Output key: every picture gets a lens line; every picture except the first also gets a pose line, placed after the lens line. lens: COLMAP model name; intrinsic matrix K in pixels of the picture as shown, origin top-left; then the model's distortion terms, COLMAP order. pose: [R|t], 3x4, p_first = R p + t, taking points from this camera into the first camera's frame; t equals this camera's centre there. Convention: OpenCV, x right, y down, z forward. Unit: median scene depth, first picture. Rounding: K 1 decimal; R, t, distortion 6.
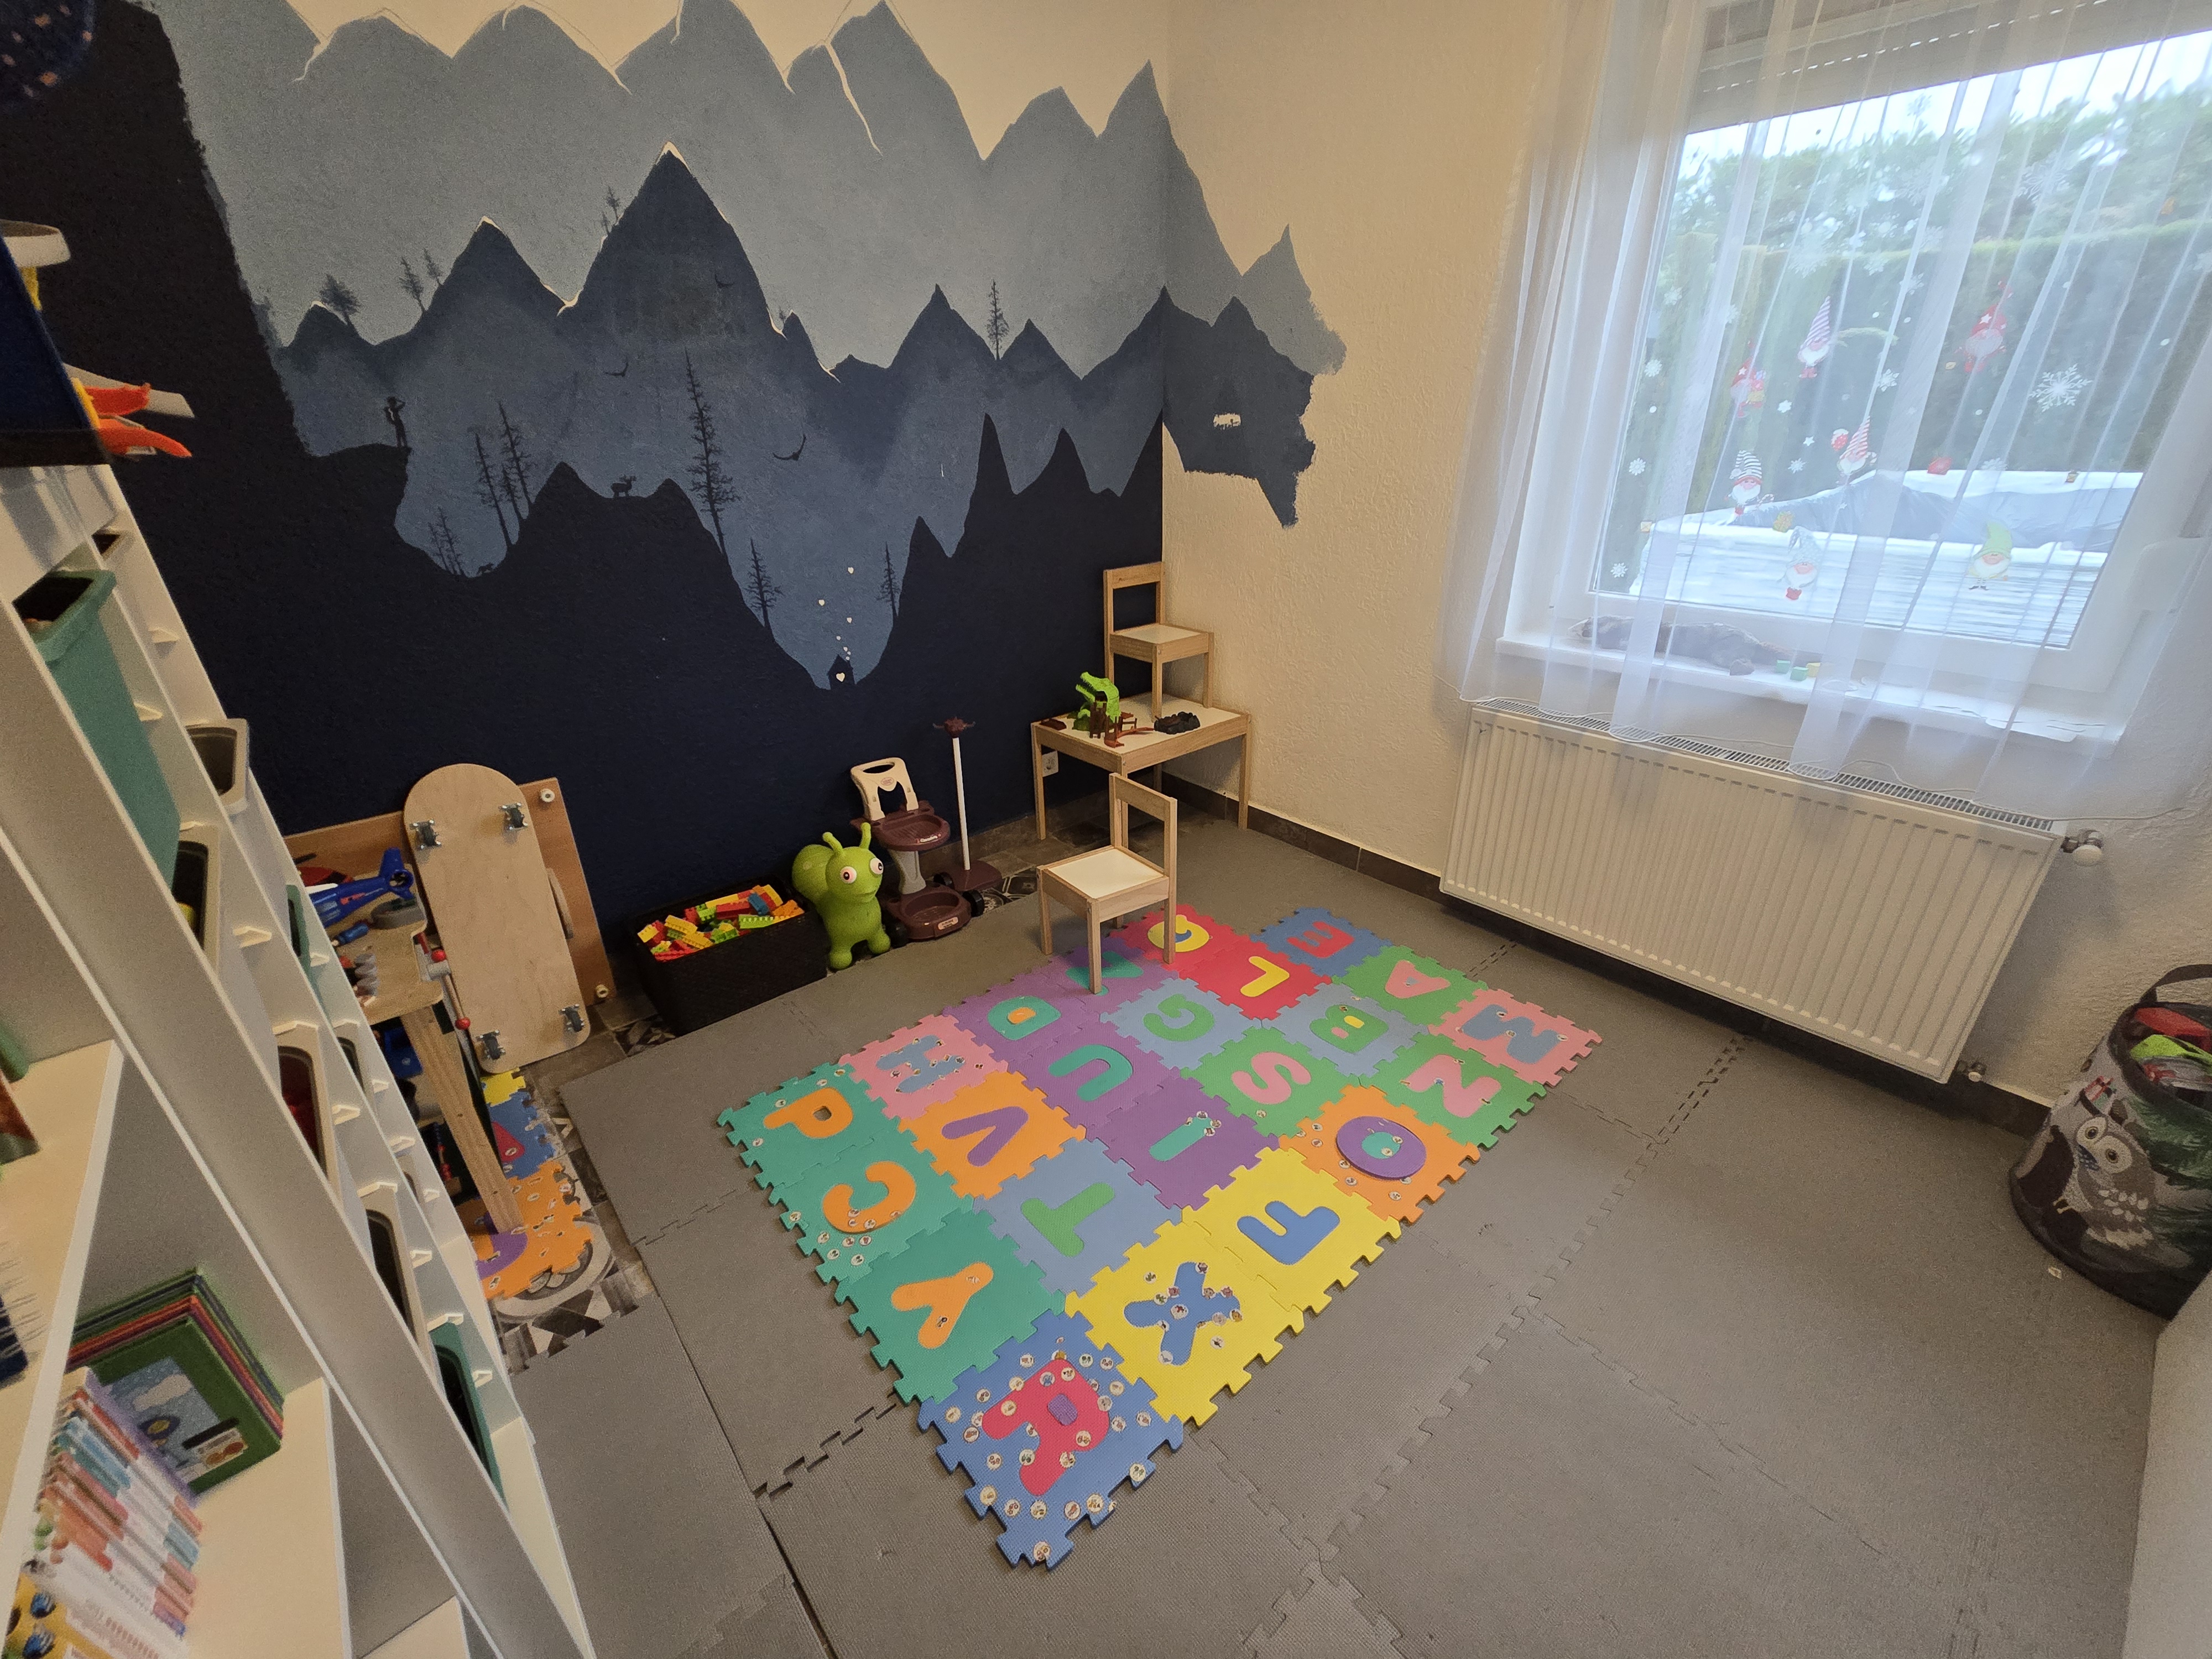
lens RADIAL K [[909.1, 0, 1099.5], [0, 909.1, 843.6], [0, 0, 1]] dist [-0.005243, 0.000895]
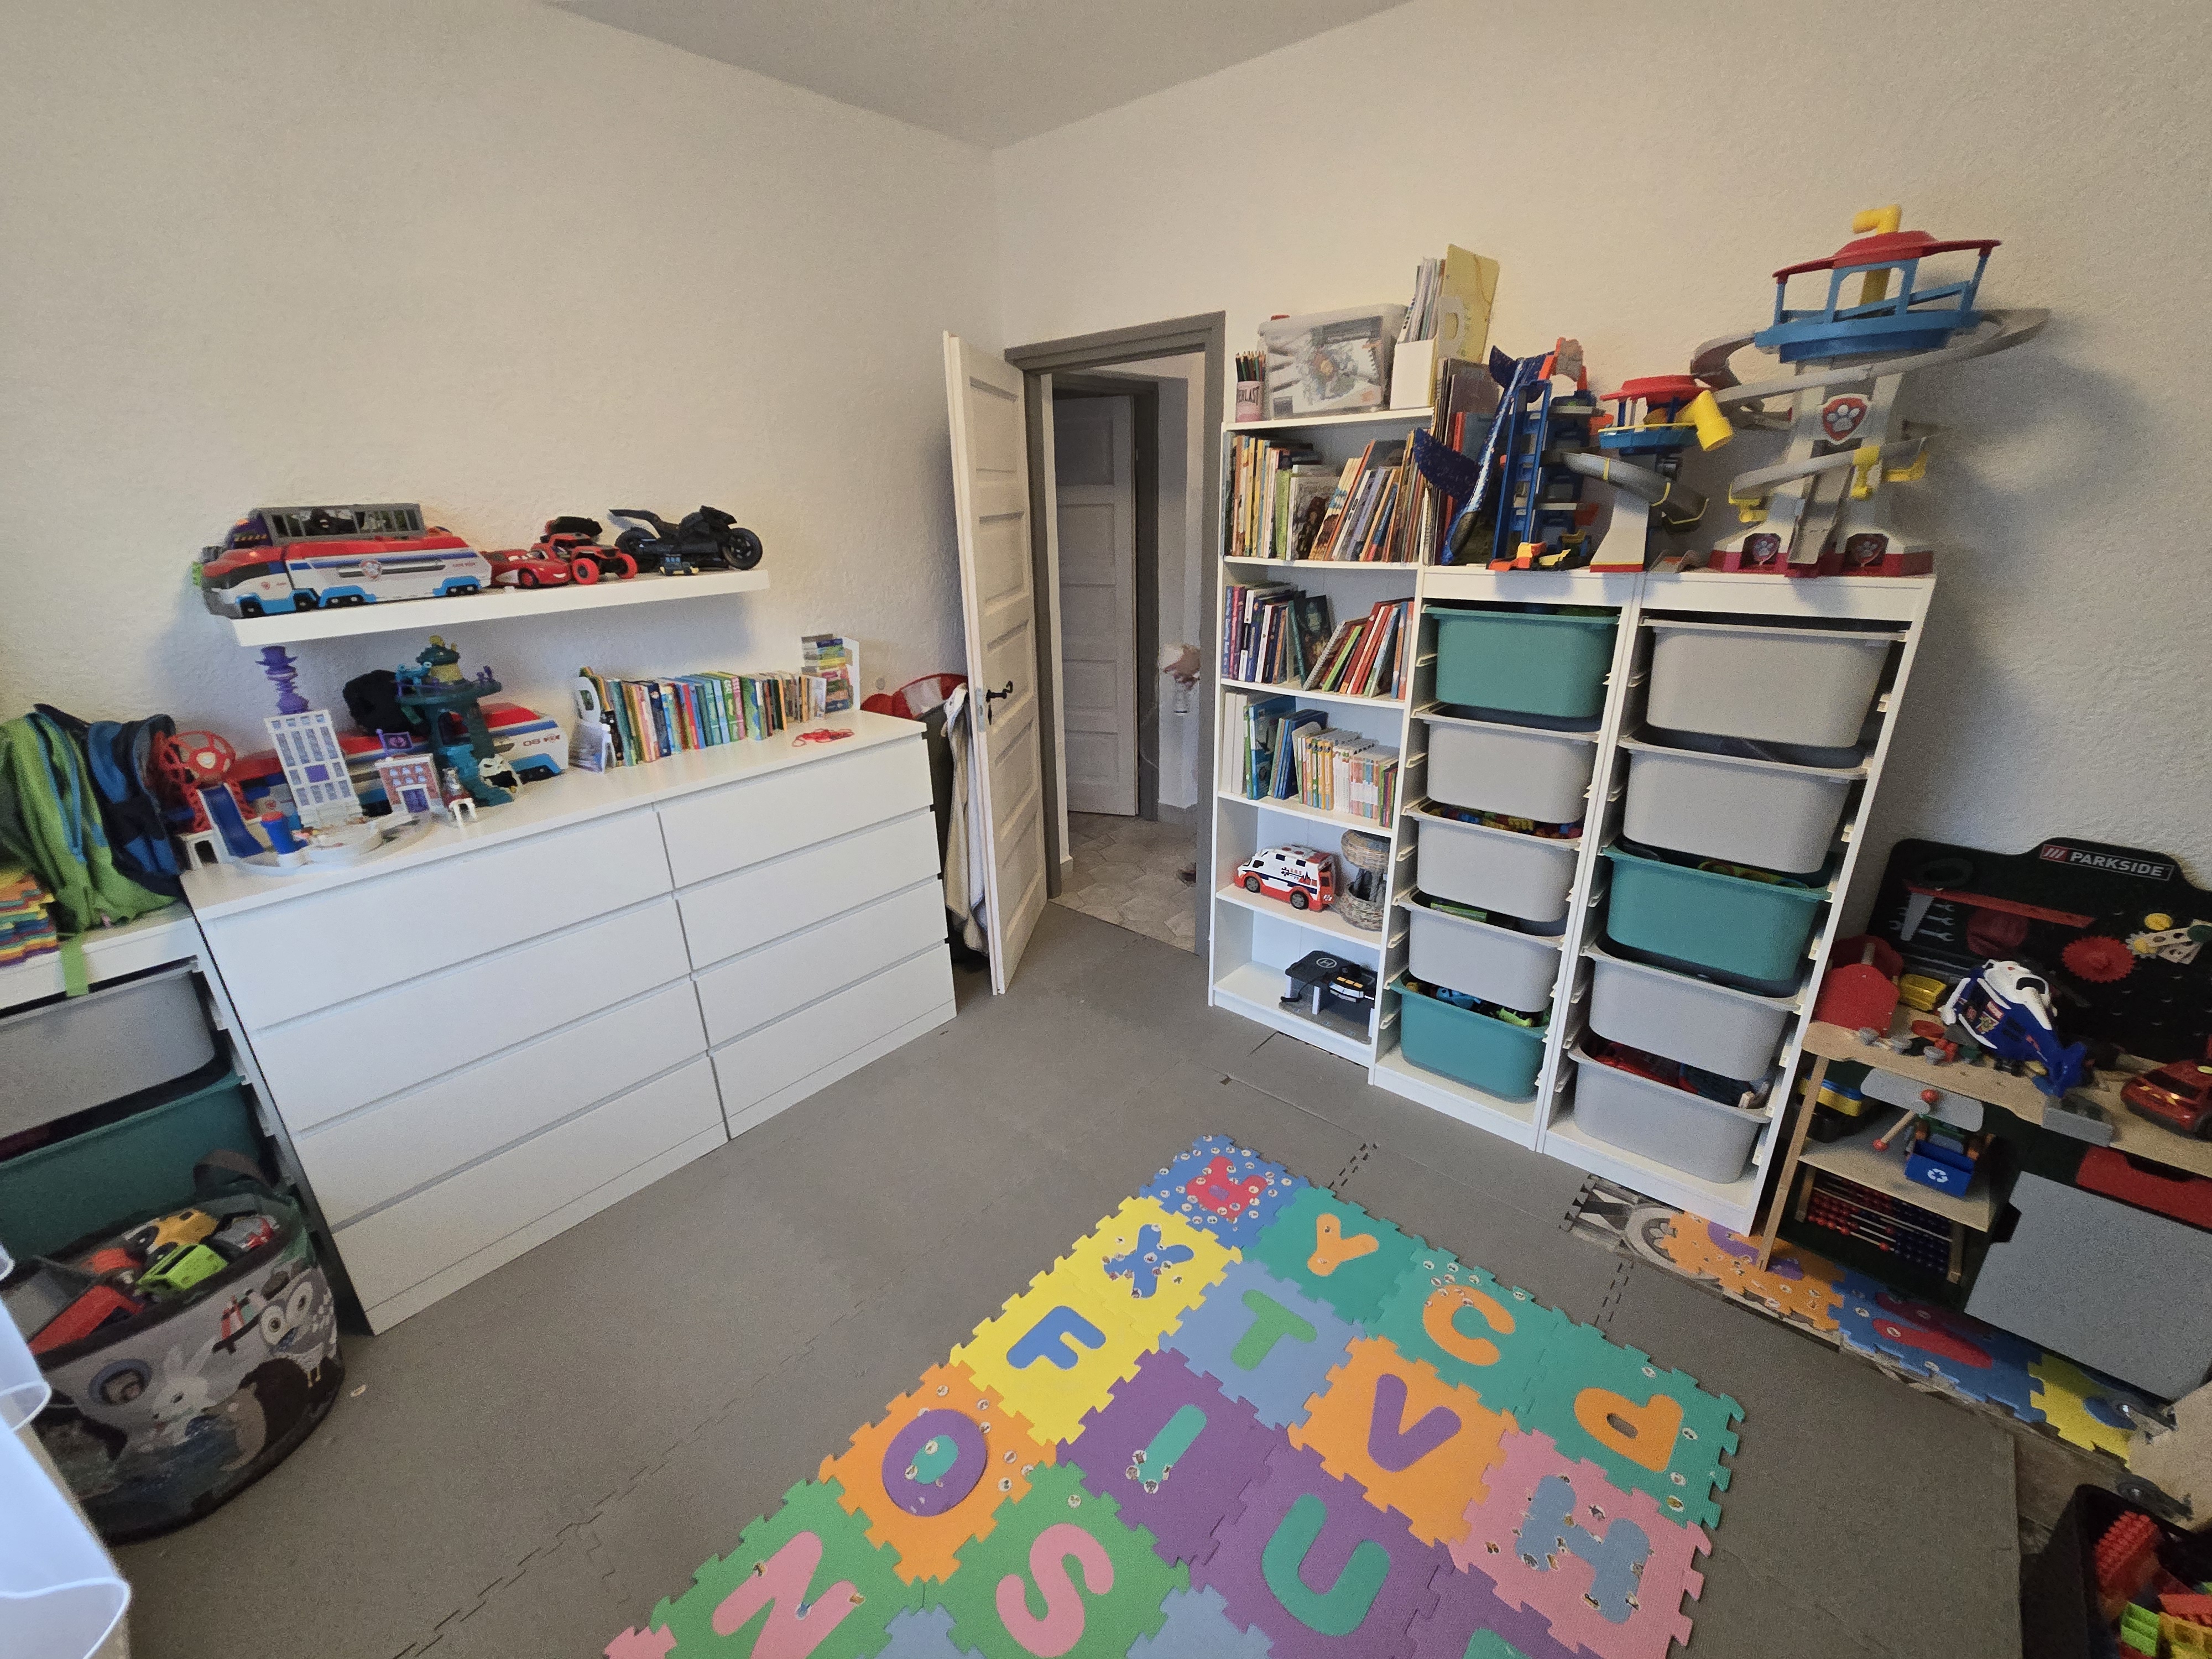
lens RADIAL K [[909.1, 0, 1100.0], [0, 909.1, 828.5], [0, 0, 1]] dist [-0.005243, 0.000895]
pose [[-0.990394, 0.089556, -0.105356, 0.214310], [-0.014284, 0.691586, 0.722153, -0.733706], [0.137536, 0.716720, -0.683664, 1.285173]]
